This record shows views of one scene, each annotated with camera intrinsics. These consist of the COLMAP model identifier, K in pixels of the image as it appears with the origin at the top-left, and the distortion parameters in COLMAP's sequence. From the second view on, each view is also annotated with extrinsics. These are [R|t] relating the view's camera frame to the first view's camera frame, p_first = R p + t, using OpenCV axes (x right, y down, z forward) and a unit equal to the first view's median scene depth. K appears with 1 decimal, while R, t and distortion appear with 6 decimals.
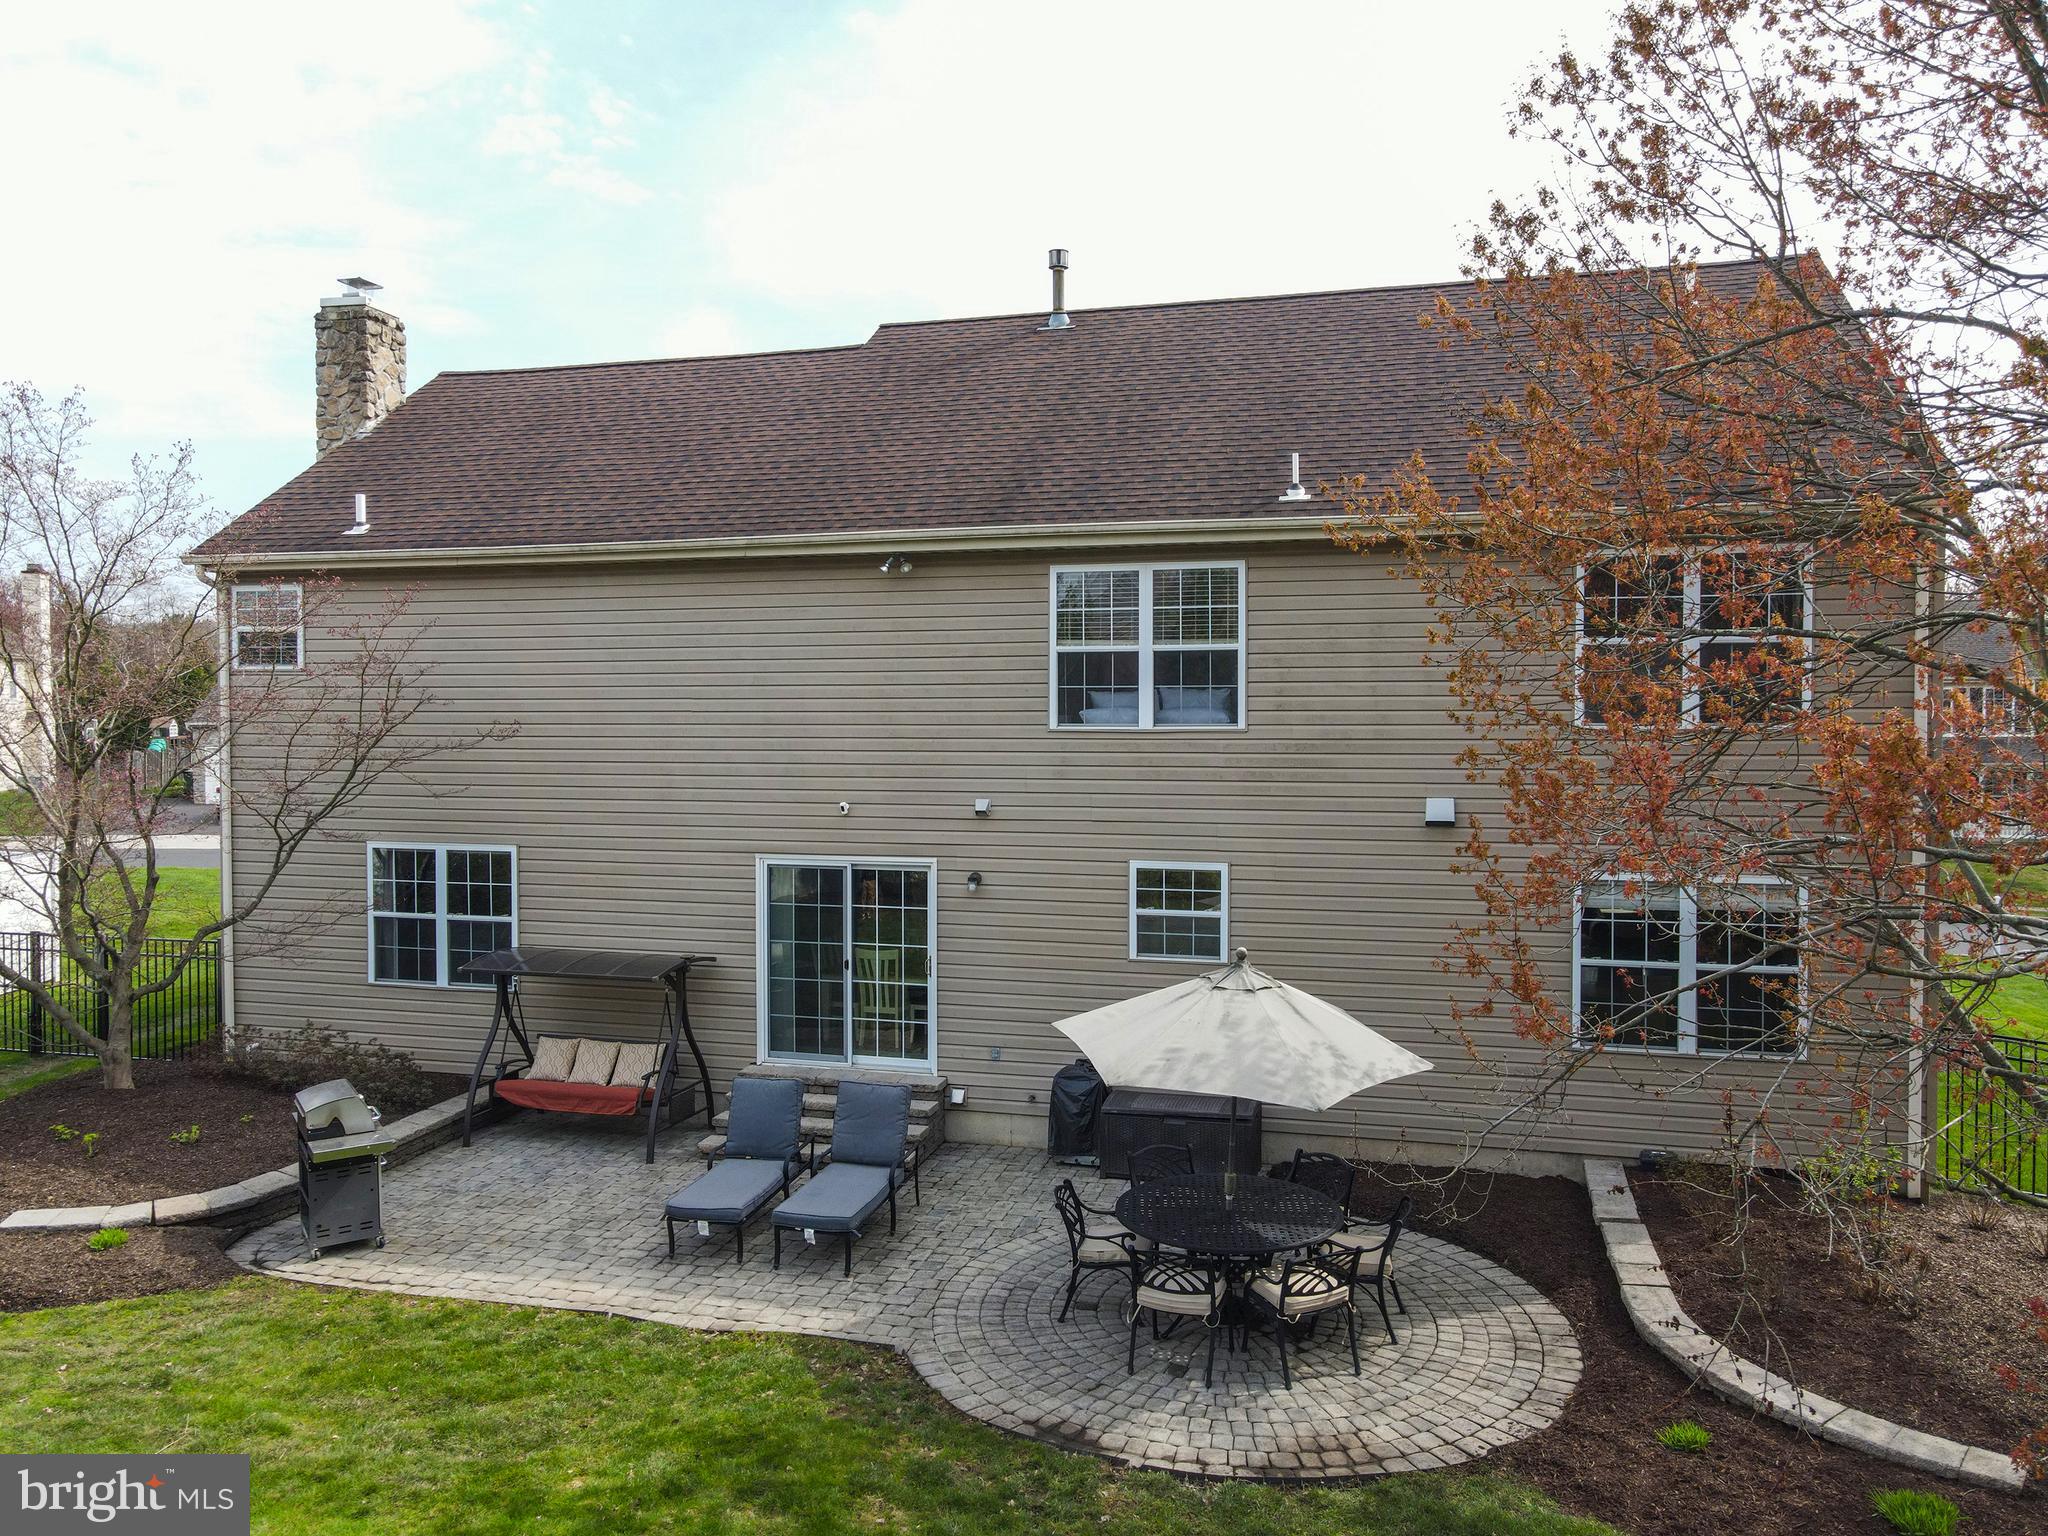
lens RADIAL K [[1488.0, 0, 1017.5], [0, 1488.0, 779.6], [0, 0, 1]] dist [0.016574, 0.002069]
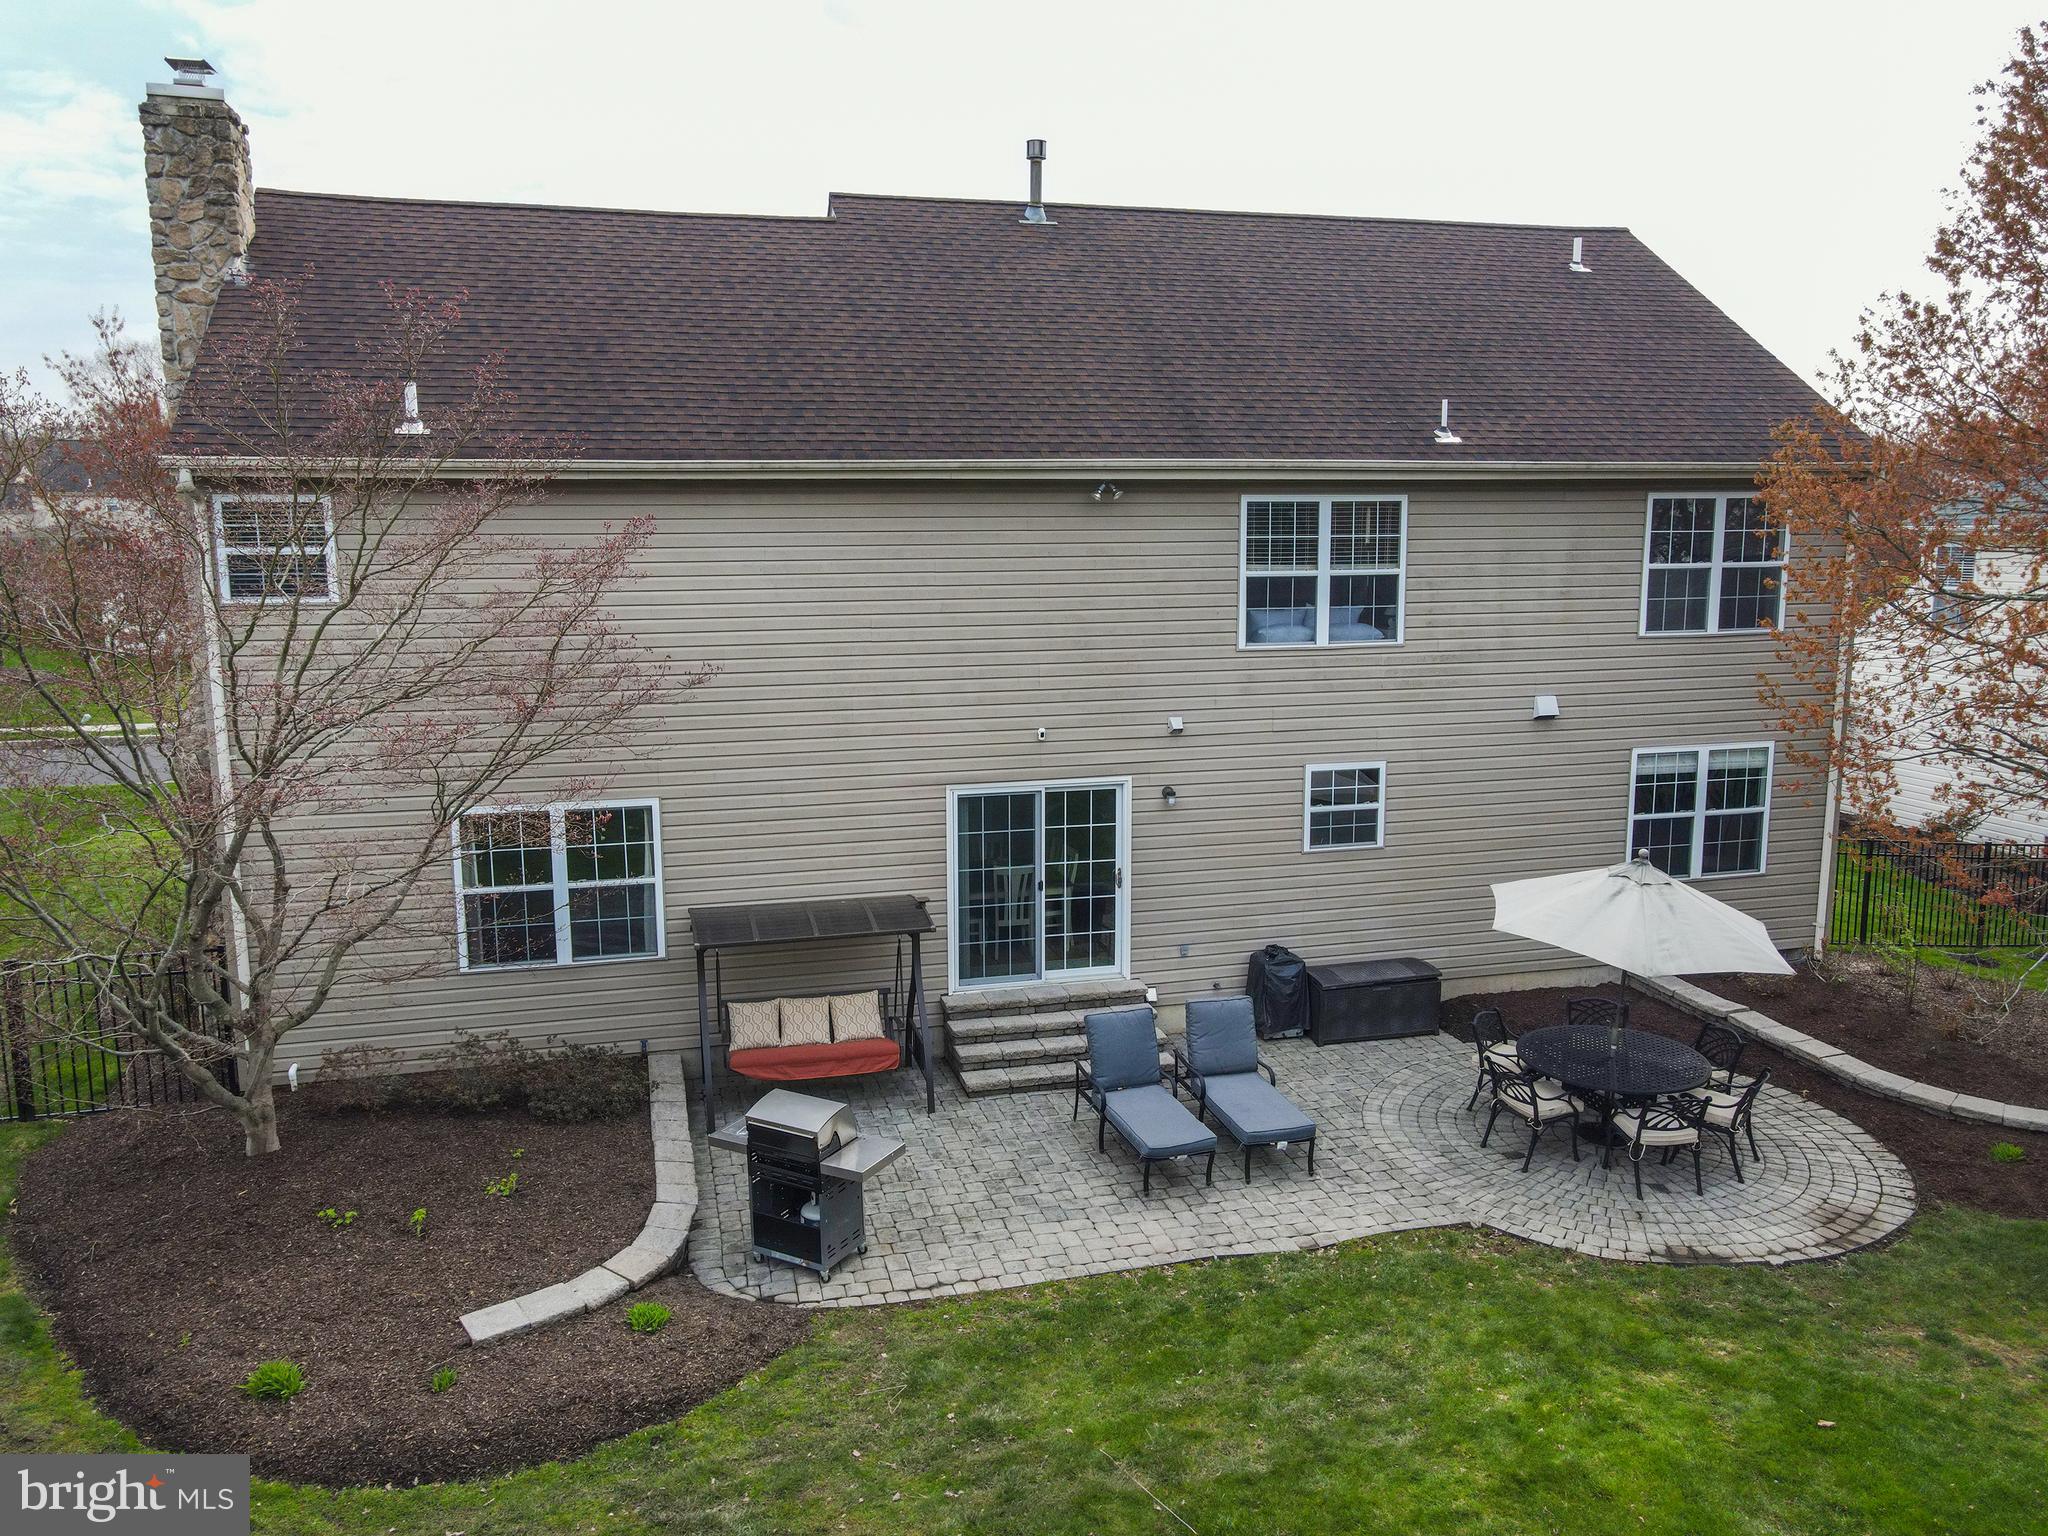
lens RADIAL K [[1502.1, 0, 1024.0], [0, 1502.1, 768.0], [0, 0, 1]] dist [-0.014193, 0.049417]
pose [[0.869632, -0.087747, 0.485840, -0.650161], [0.025859, 0.990823, 0.132666, -0.097136], [-0.493023, -0.102807, 0.863921, 0.135068]]
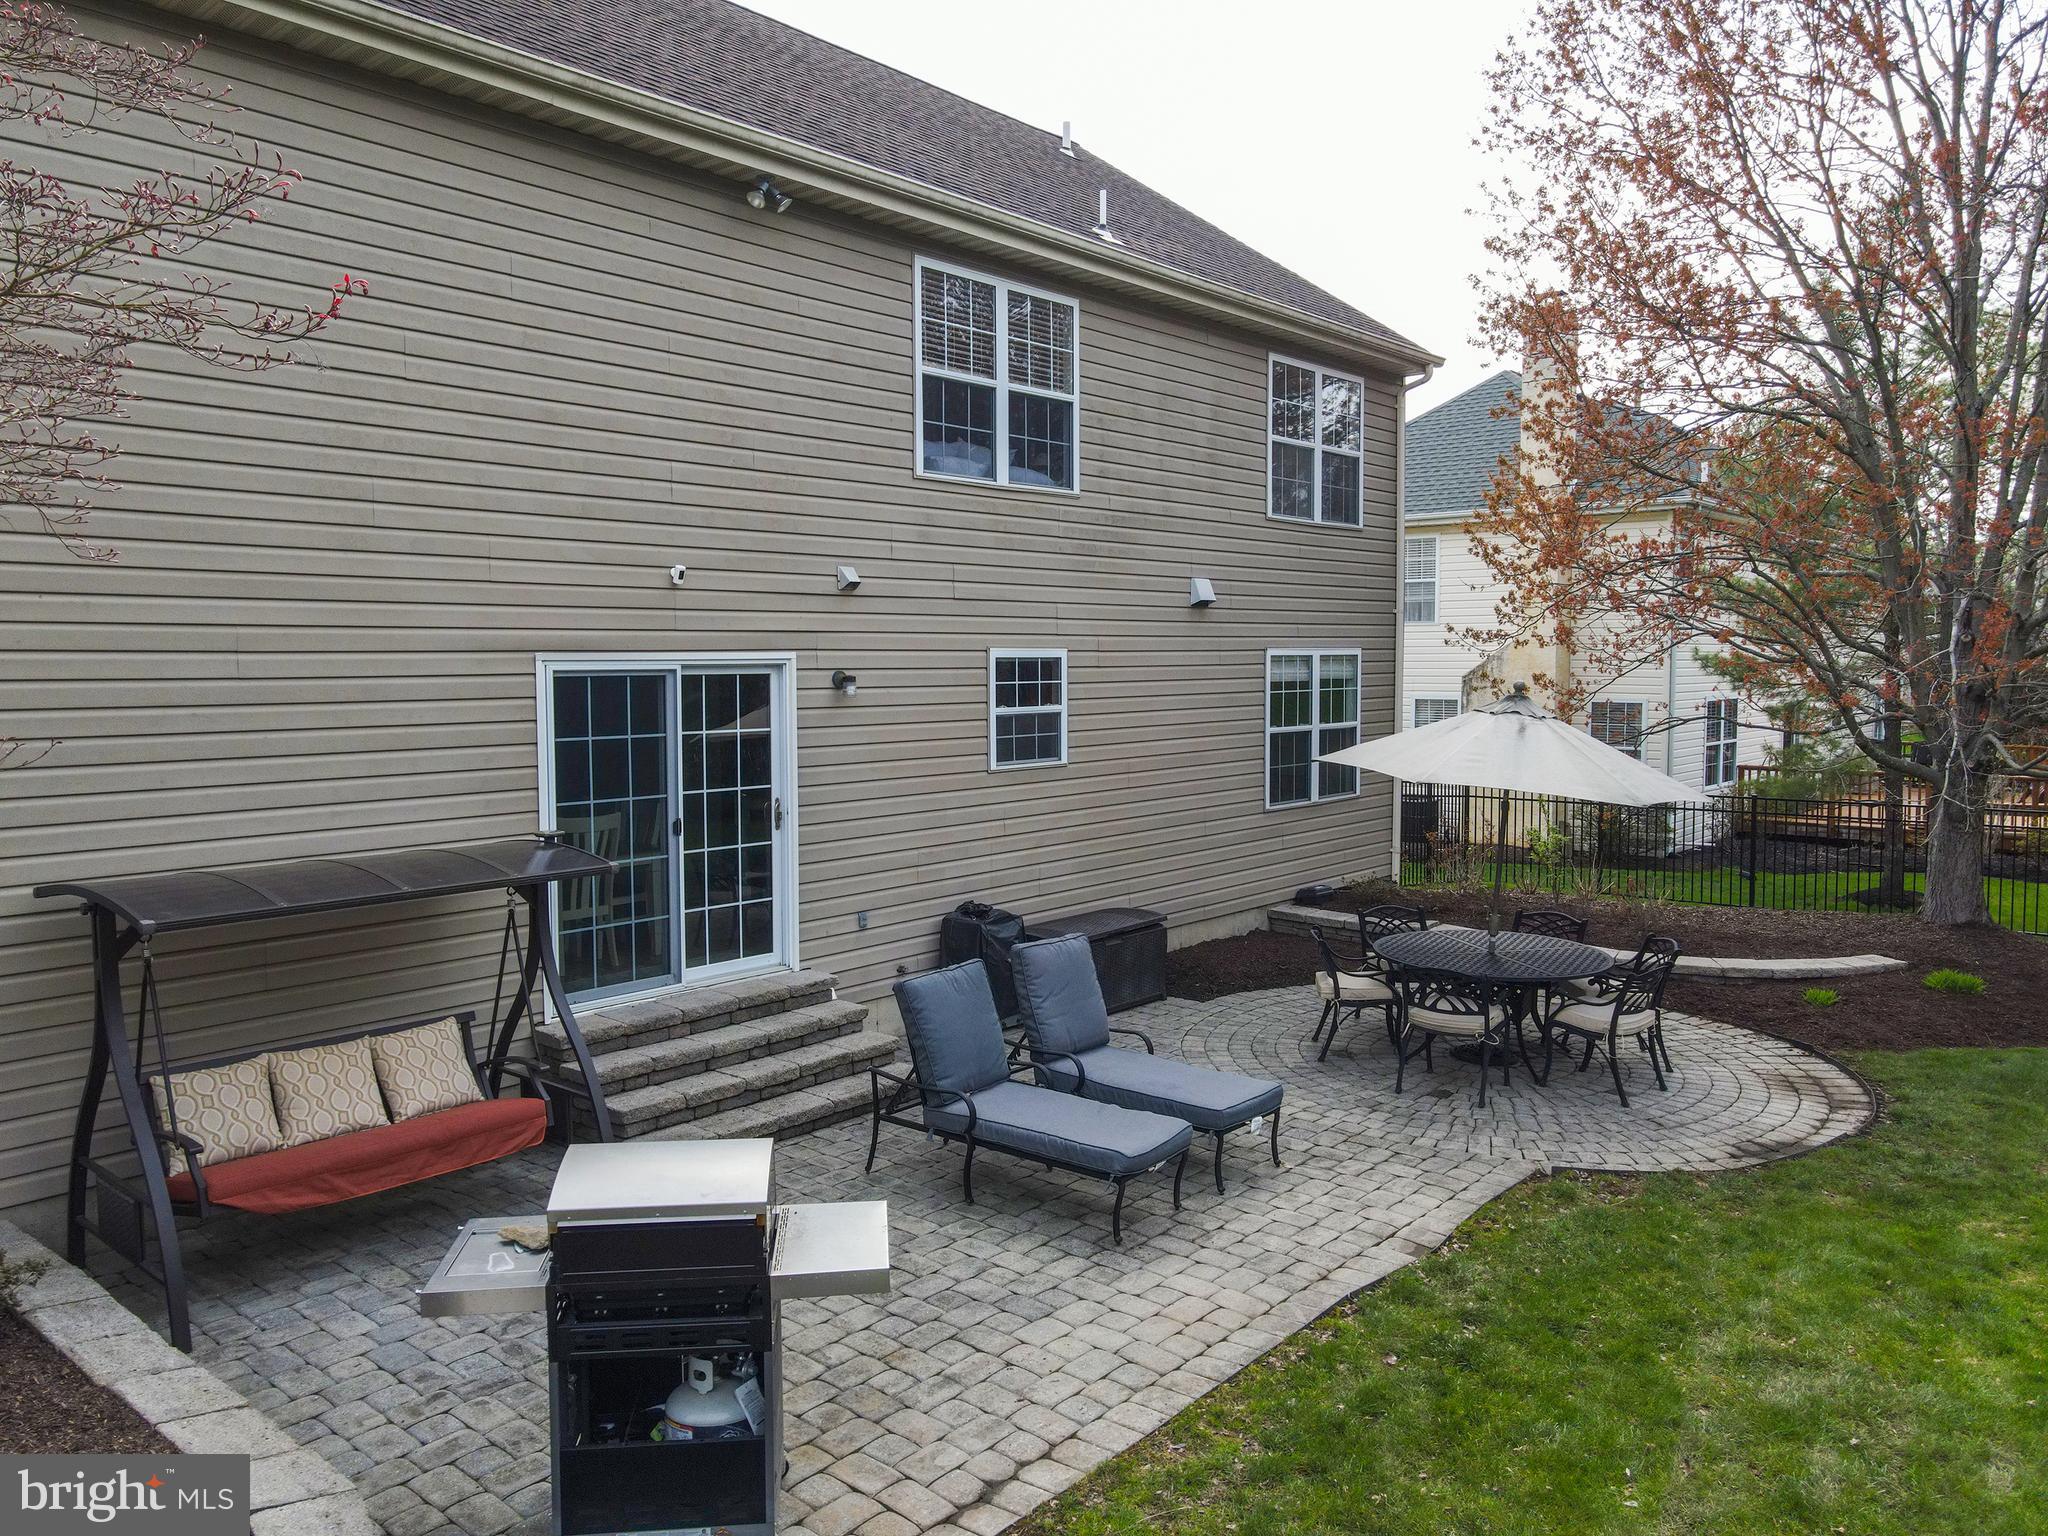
lens RADIAL K [[1502.1, 0, 1024.0], [0, 1502.1, 768.0], [0, 0, 1]] dist [-0.014193, 0.049417]
pose [[0.434651, -0.070444, 0.897840, -0.650843], [0.036412, 0.997496, 0.060636, 0.070023], [-0.899863, 0.006337, 0.436127, 0.626708]]
